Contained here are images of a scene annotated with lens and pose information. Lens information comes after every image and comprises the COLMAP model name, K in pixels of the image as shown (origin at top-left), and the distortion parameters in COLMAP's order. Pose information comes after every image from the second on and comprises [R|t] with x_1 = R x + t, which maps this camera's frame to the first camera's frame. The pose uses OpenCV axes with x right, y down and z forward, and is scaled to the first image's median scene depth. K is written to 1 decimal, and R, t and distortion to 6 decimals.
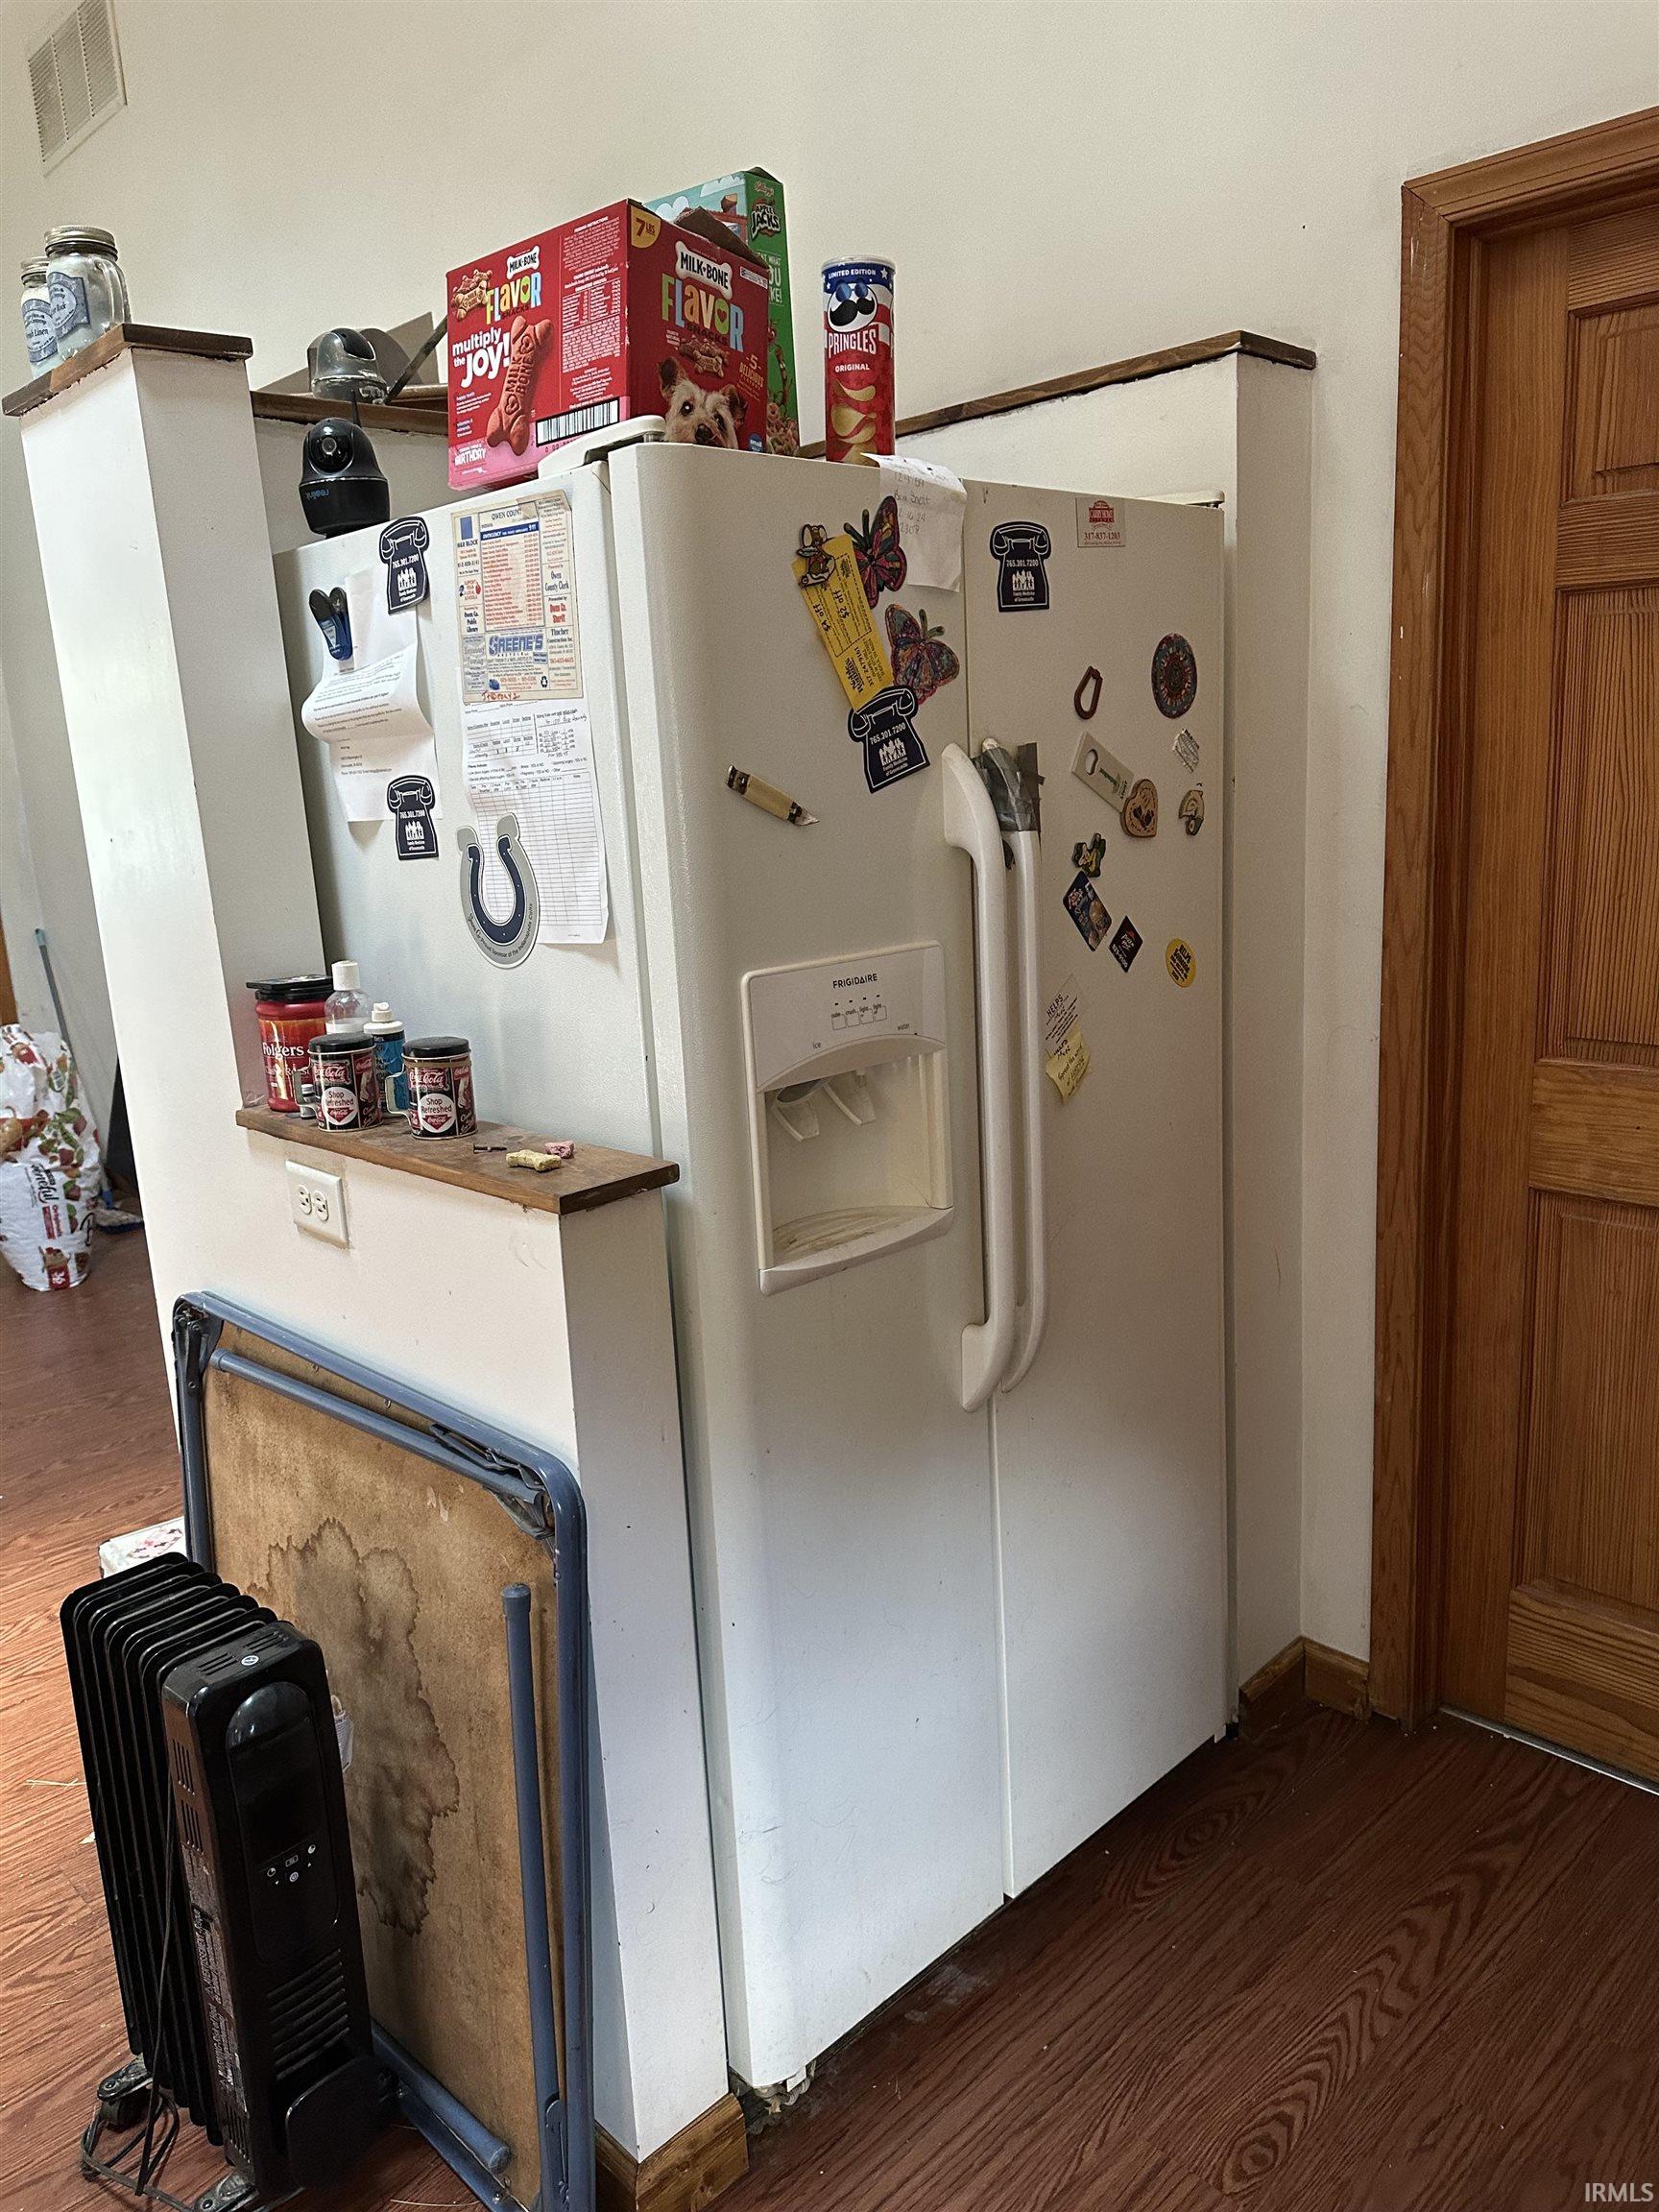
lens RADIAL K [[1635.1, 0, 833.5], [0, 1635.1, 1101.0], [0, 0, 1]] dist [0.000109, -0.026005]
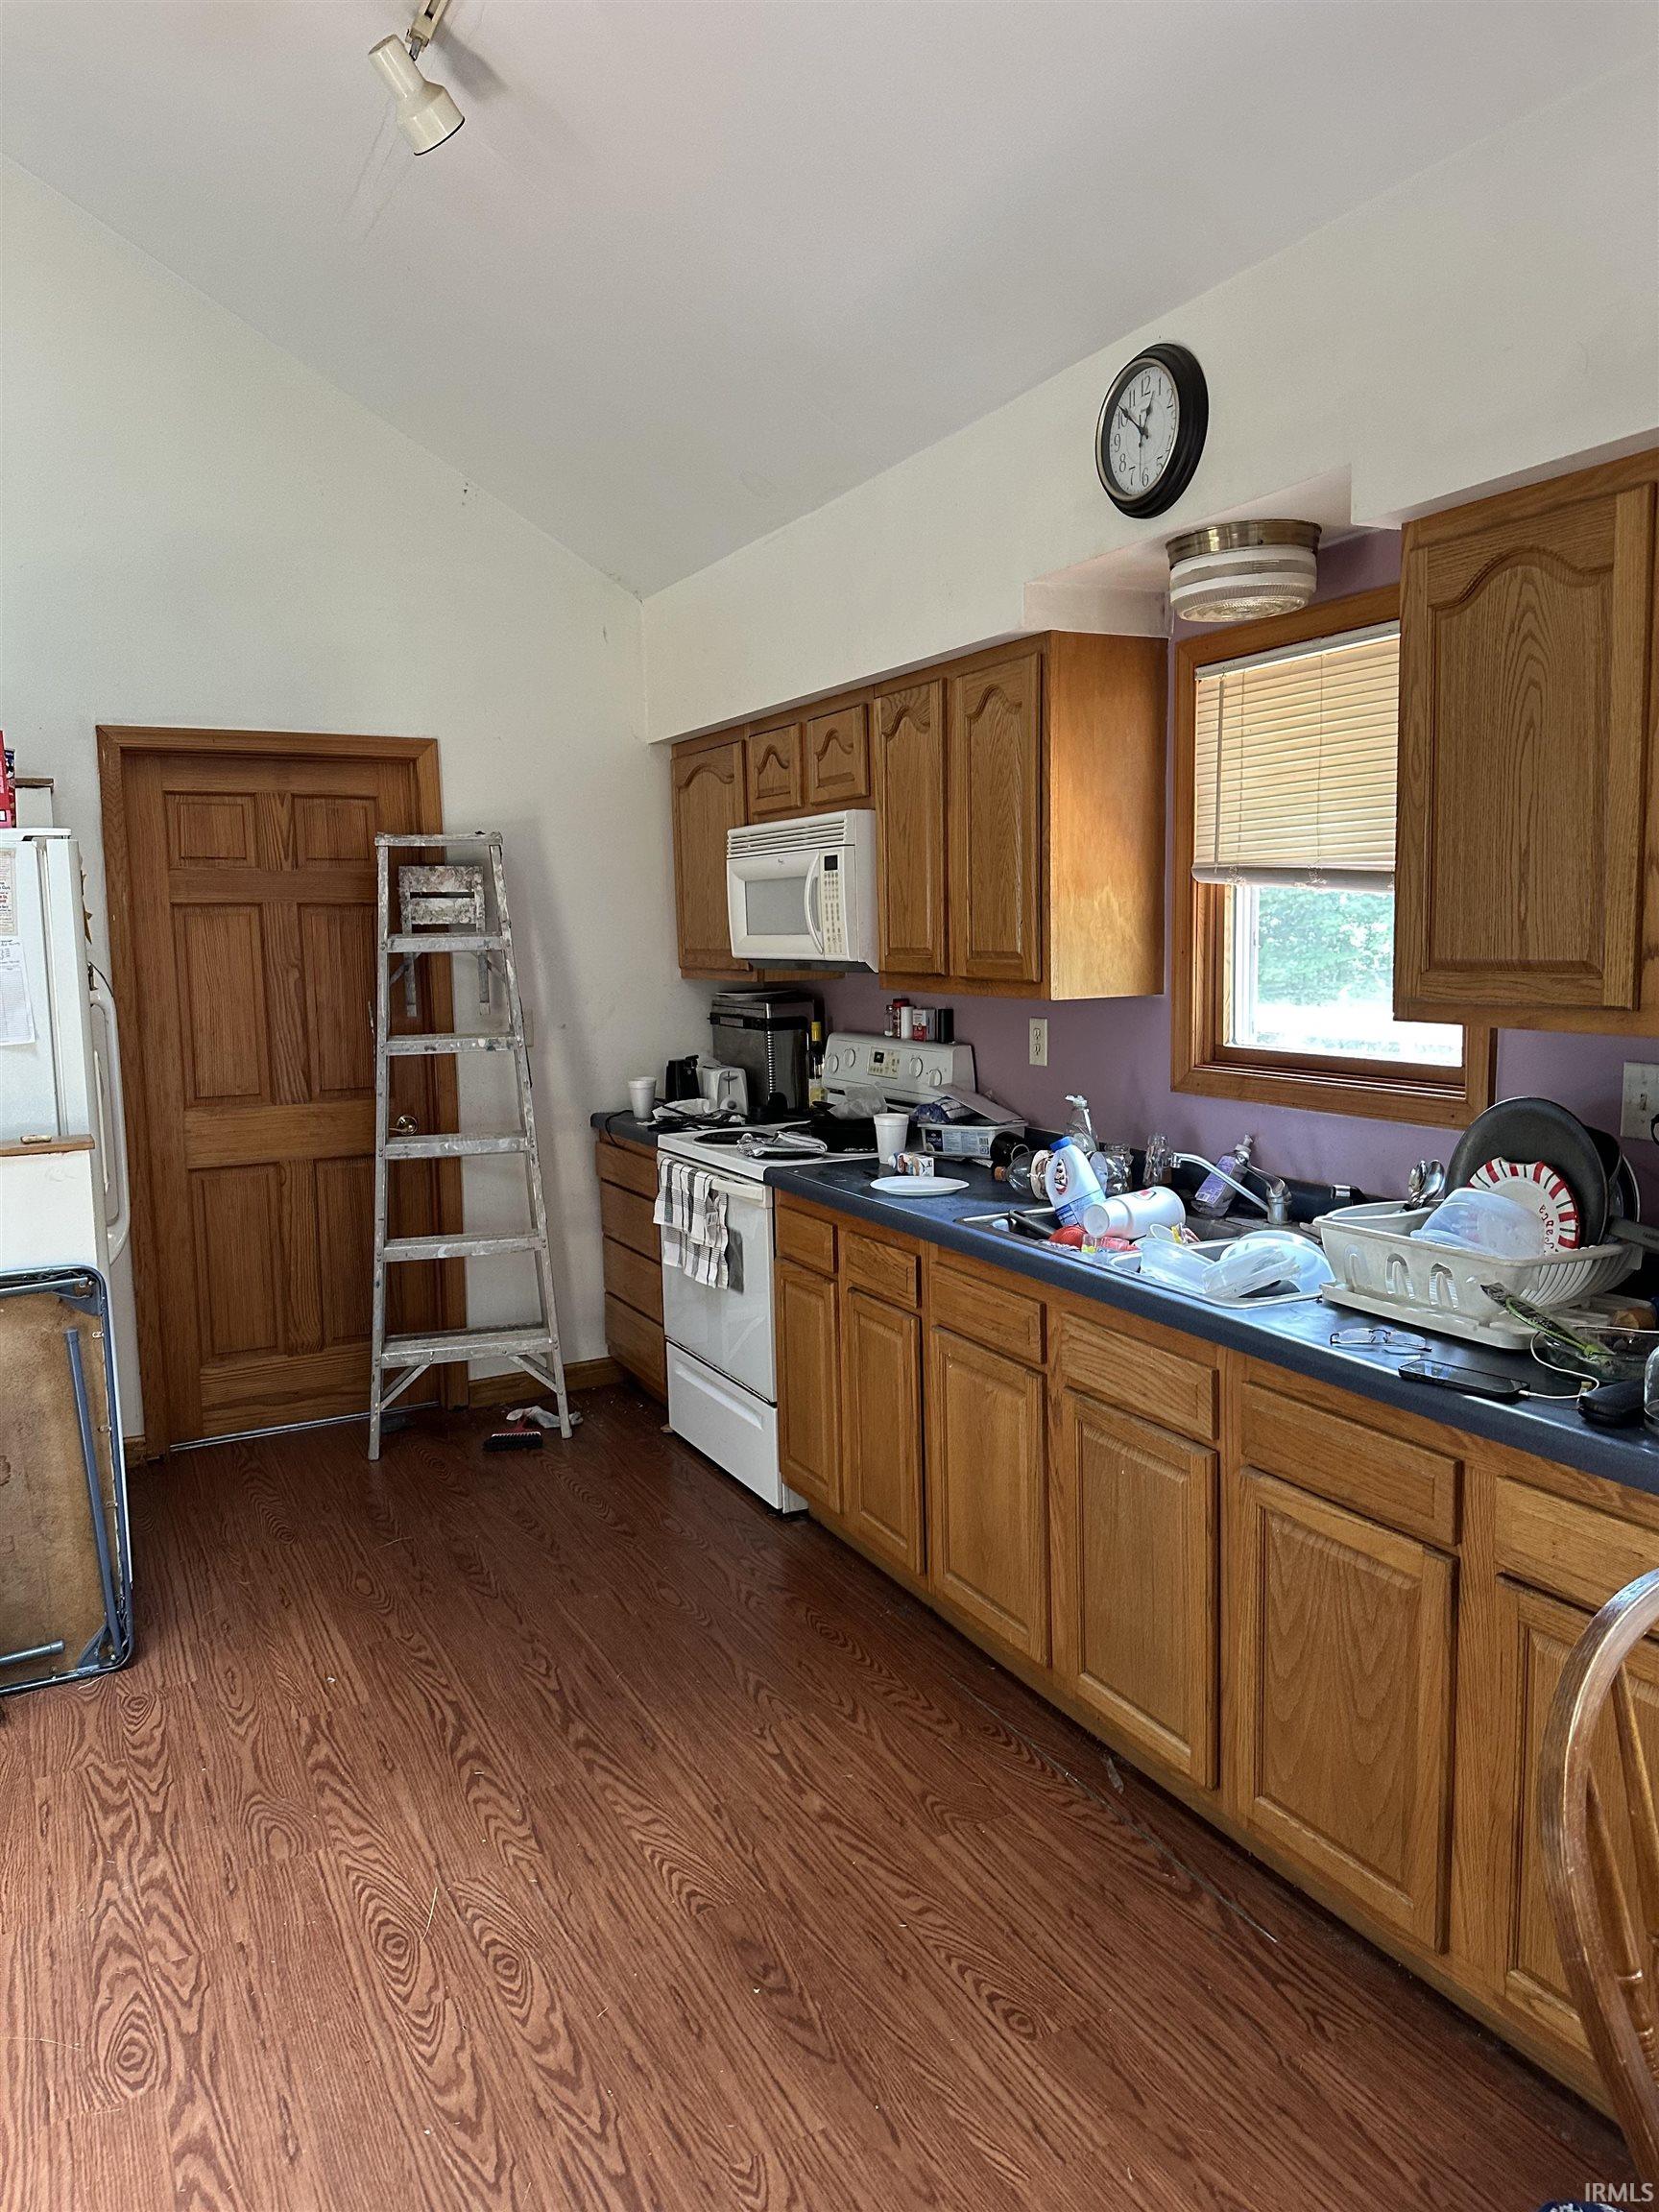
lens RADIAL K [[1635.1, 0, 833.5], [0, 1635.1, 1101.0], [0, 0, 1]] dist [0.000109, -0.026005]
pose [[0.318321, -0.059471, 0.946116, -1.401997], [0.215209, 0.976506, -0.011026, 0.180010], [-0.923232, 0.207122, 0.323640, -0.536468]]
